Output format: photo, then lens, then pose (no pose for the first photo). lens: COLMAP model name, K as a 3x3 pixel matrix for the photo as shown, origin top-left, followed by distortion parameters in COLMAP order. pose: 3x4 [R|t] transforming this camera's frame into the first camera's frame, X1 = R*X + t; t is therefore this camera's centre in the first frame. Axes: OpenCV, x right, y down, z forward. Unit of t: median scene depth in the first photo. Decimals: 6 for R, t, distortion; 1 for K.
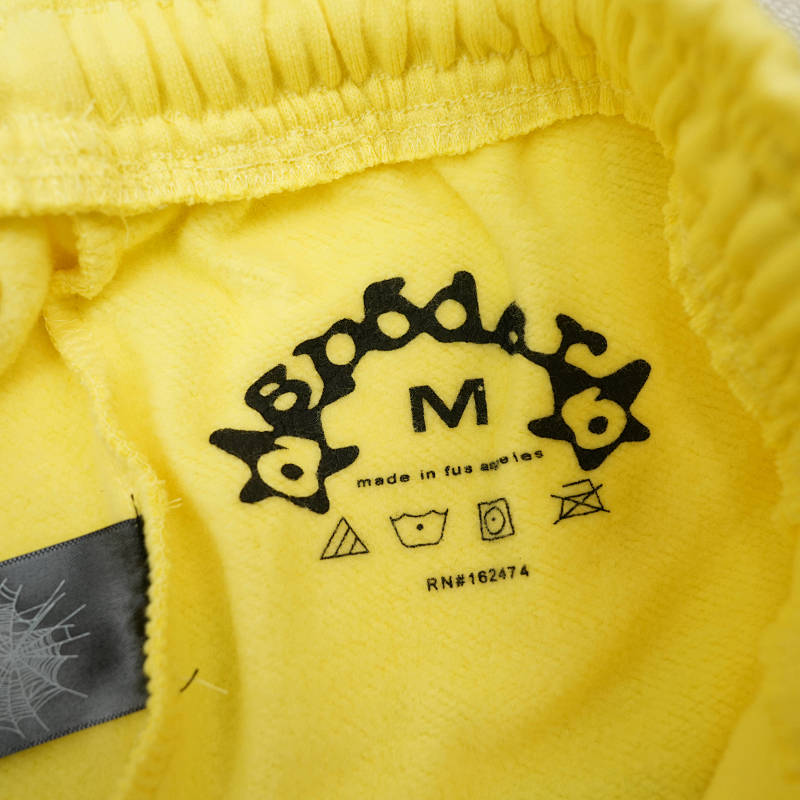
lens RADIAL K [[812.2, 0, 400.0], [0, 812.2, 400.0], [0, 0, 1]] dist [-0.017292, 0.021982]
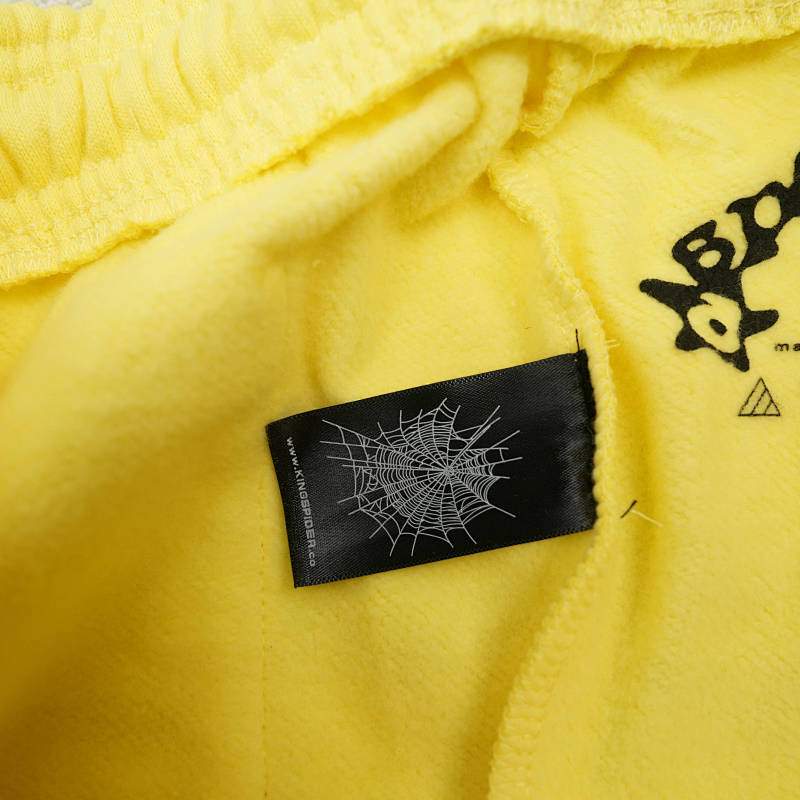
lens RADIAL K [[812.2, 0, 400.0], [0, 812.2, 400.0], [0, 0, 1]] dist [-0.017292, 0.021982]
pose [[0.988744, 0.104236, -0.107331, -0.409652], [-0.096585, 0.992556, 0.074186, 0.143029], [0.114265, -0.062984, 0.991452, -0.048433]]
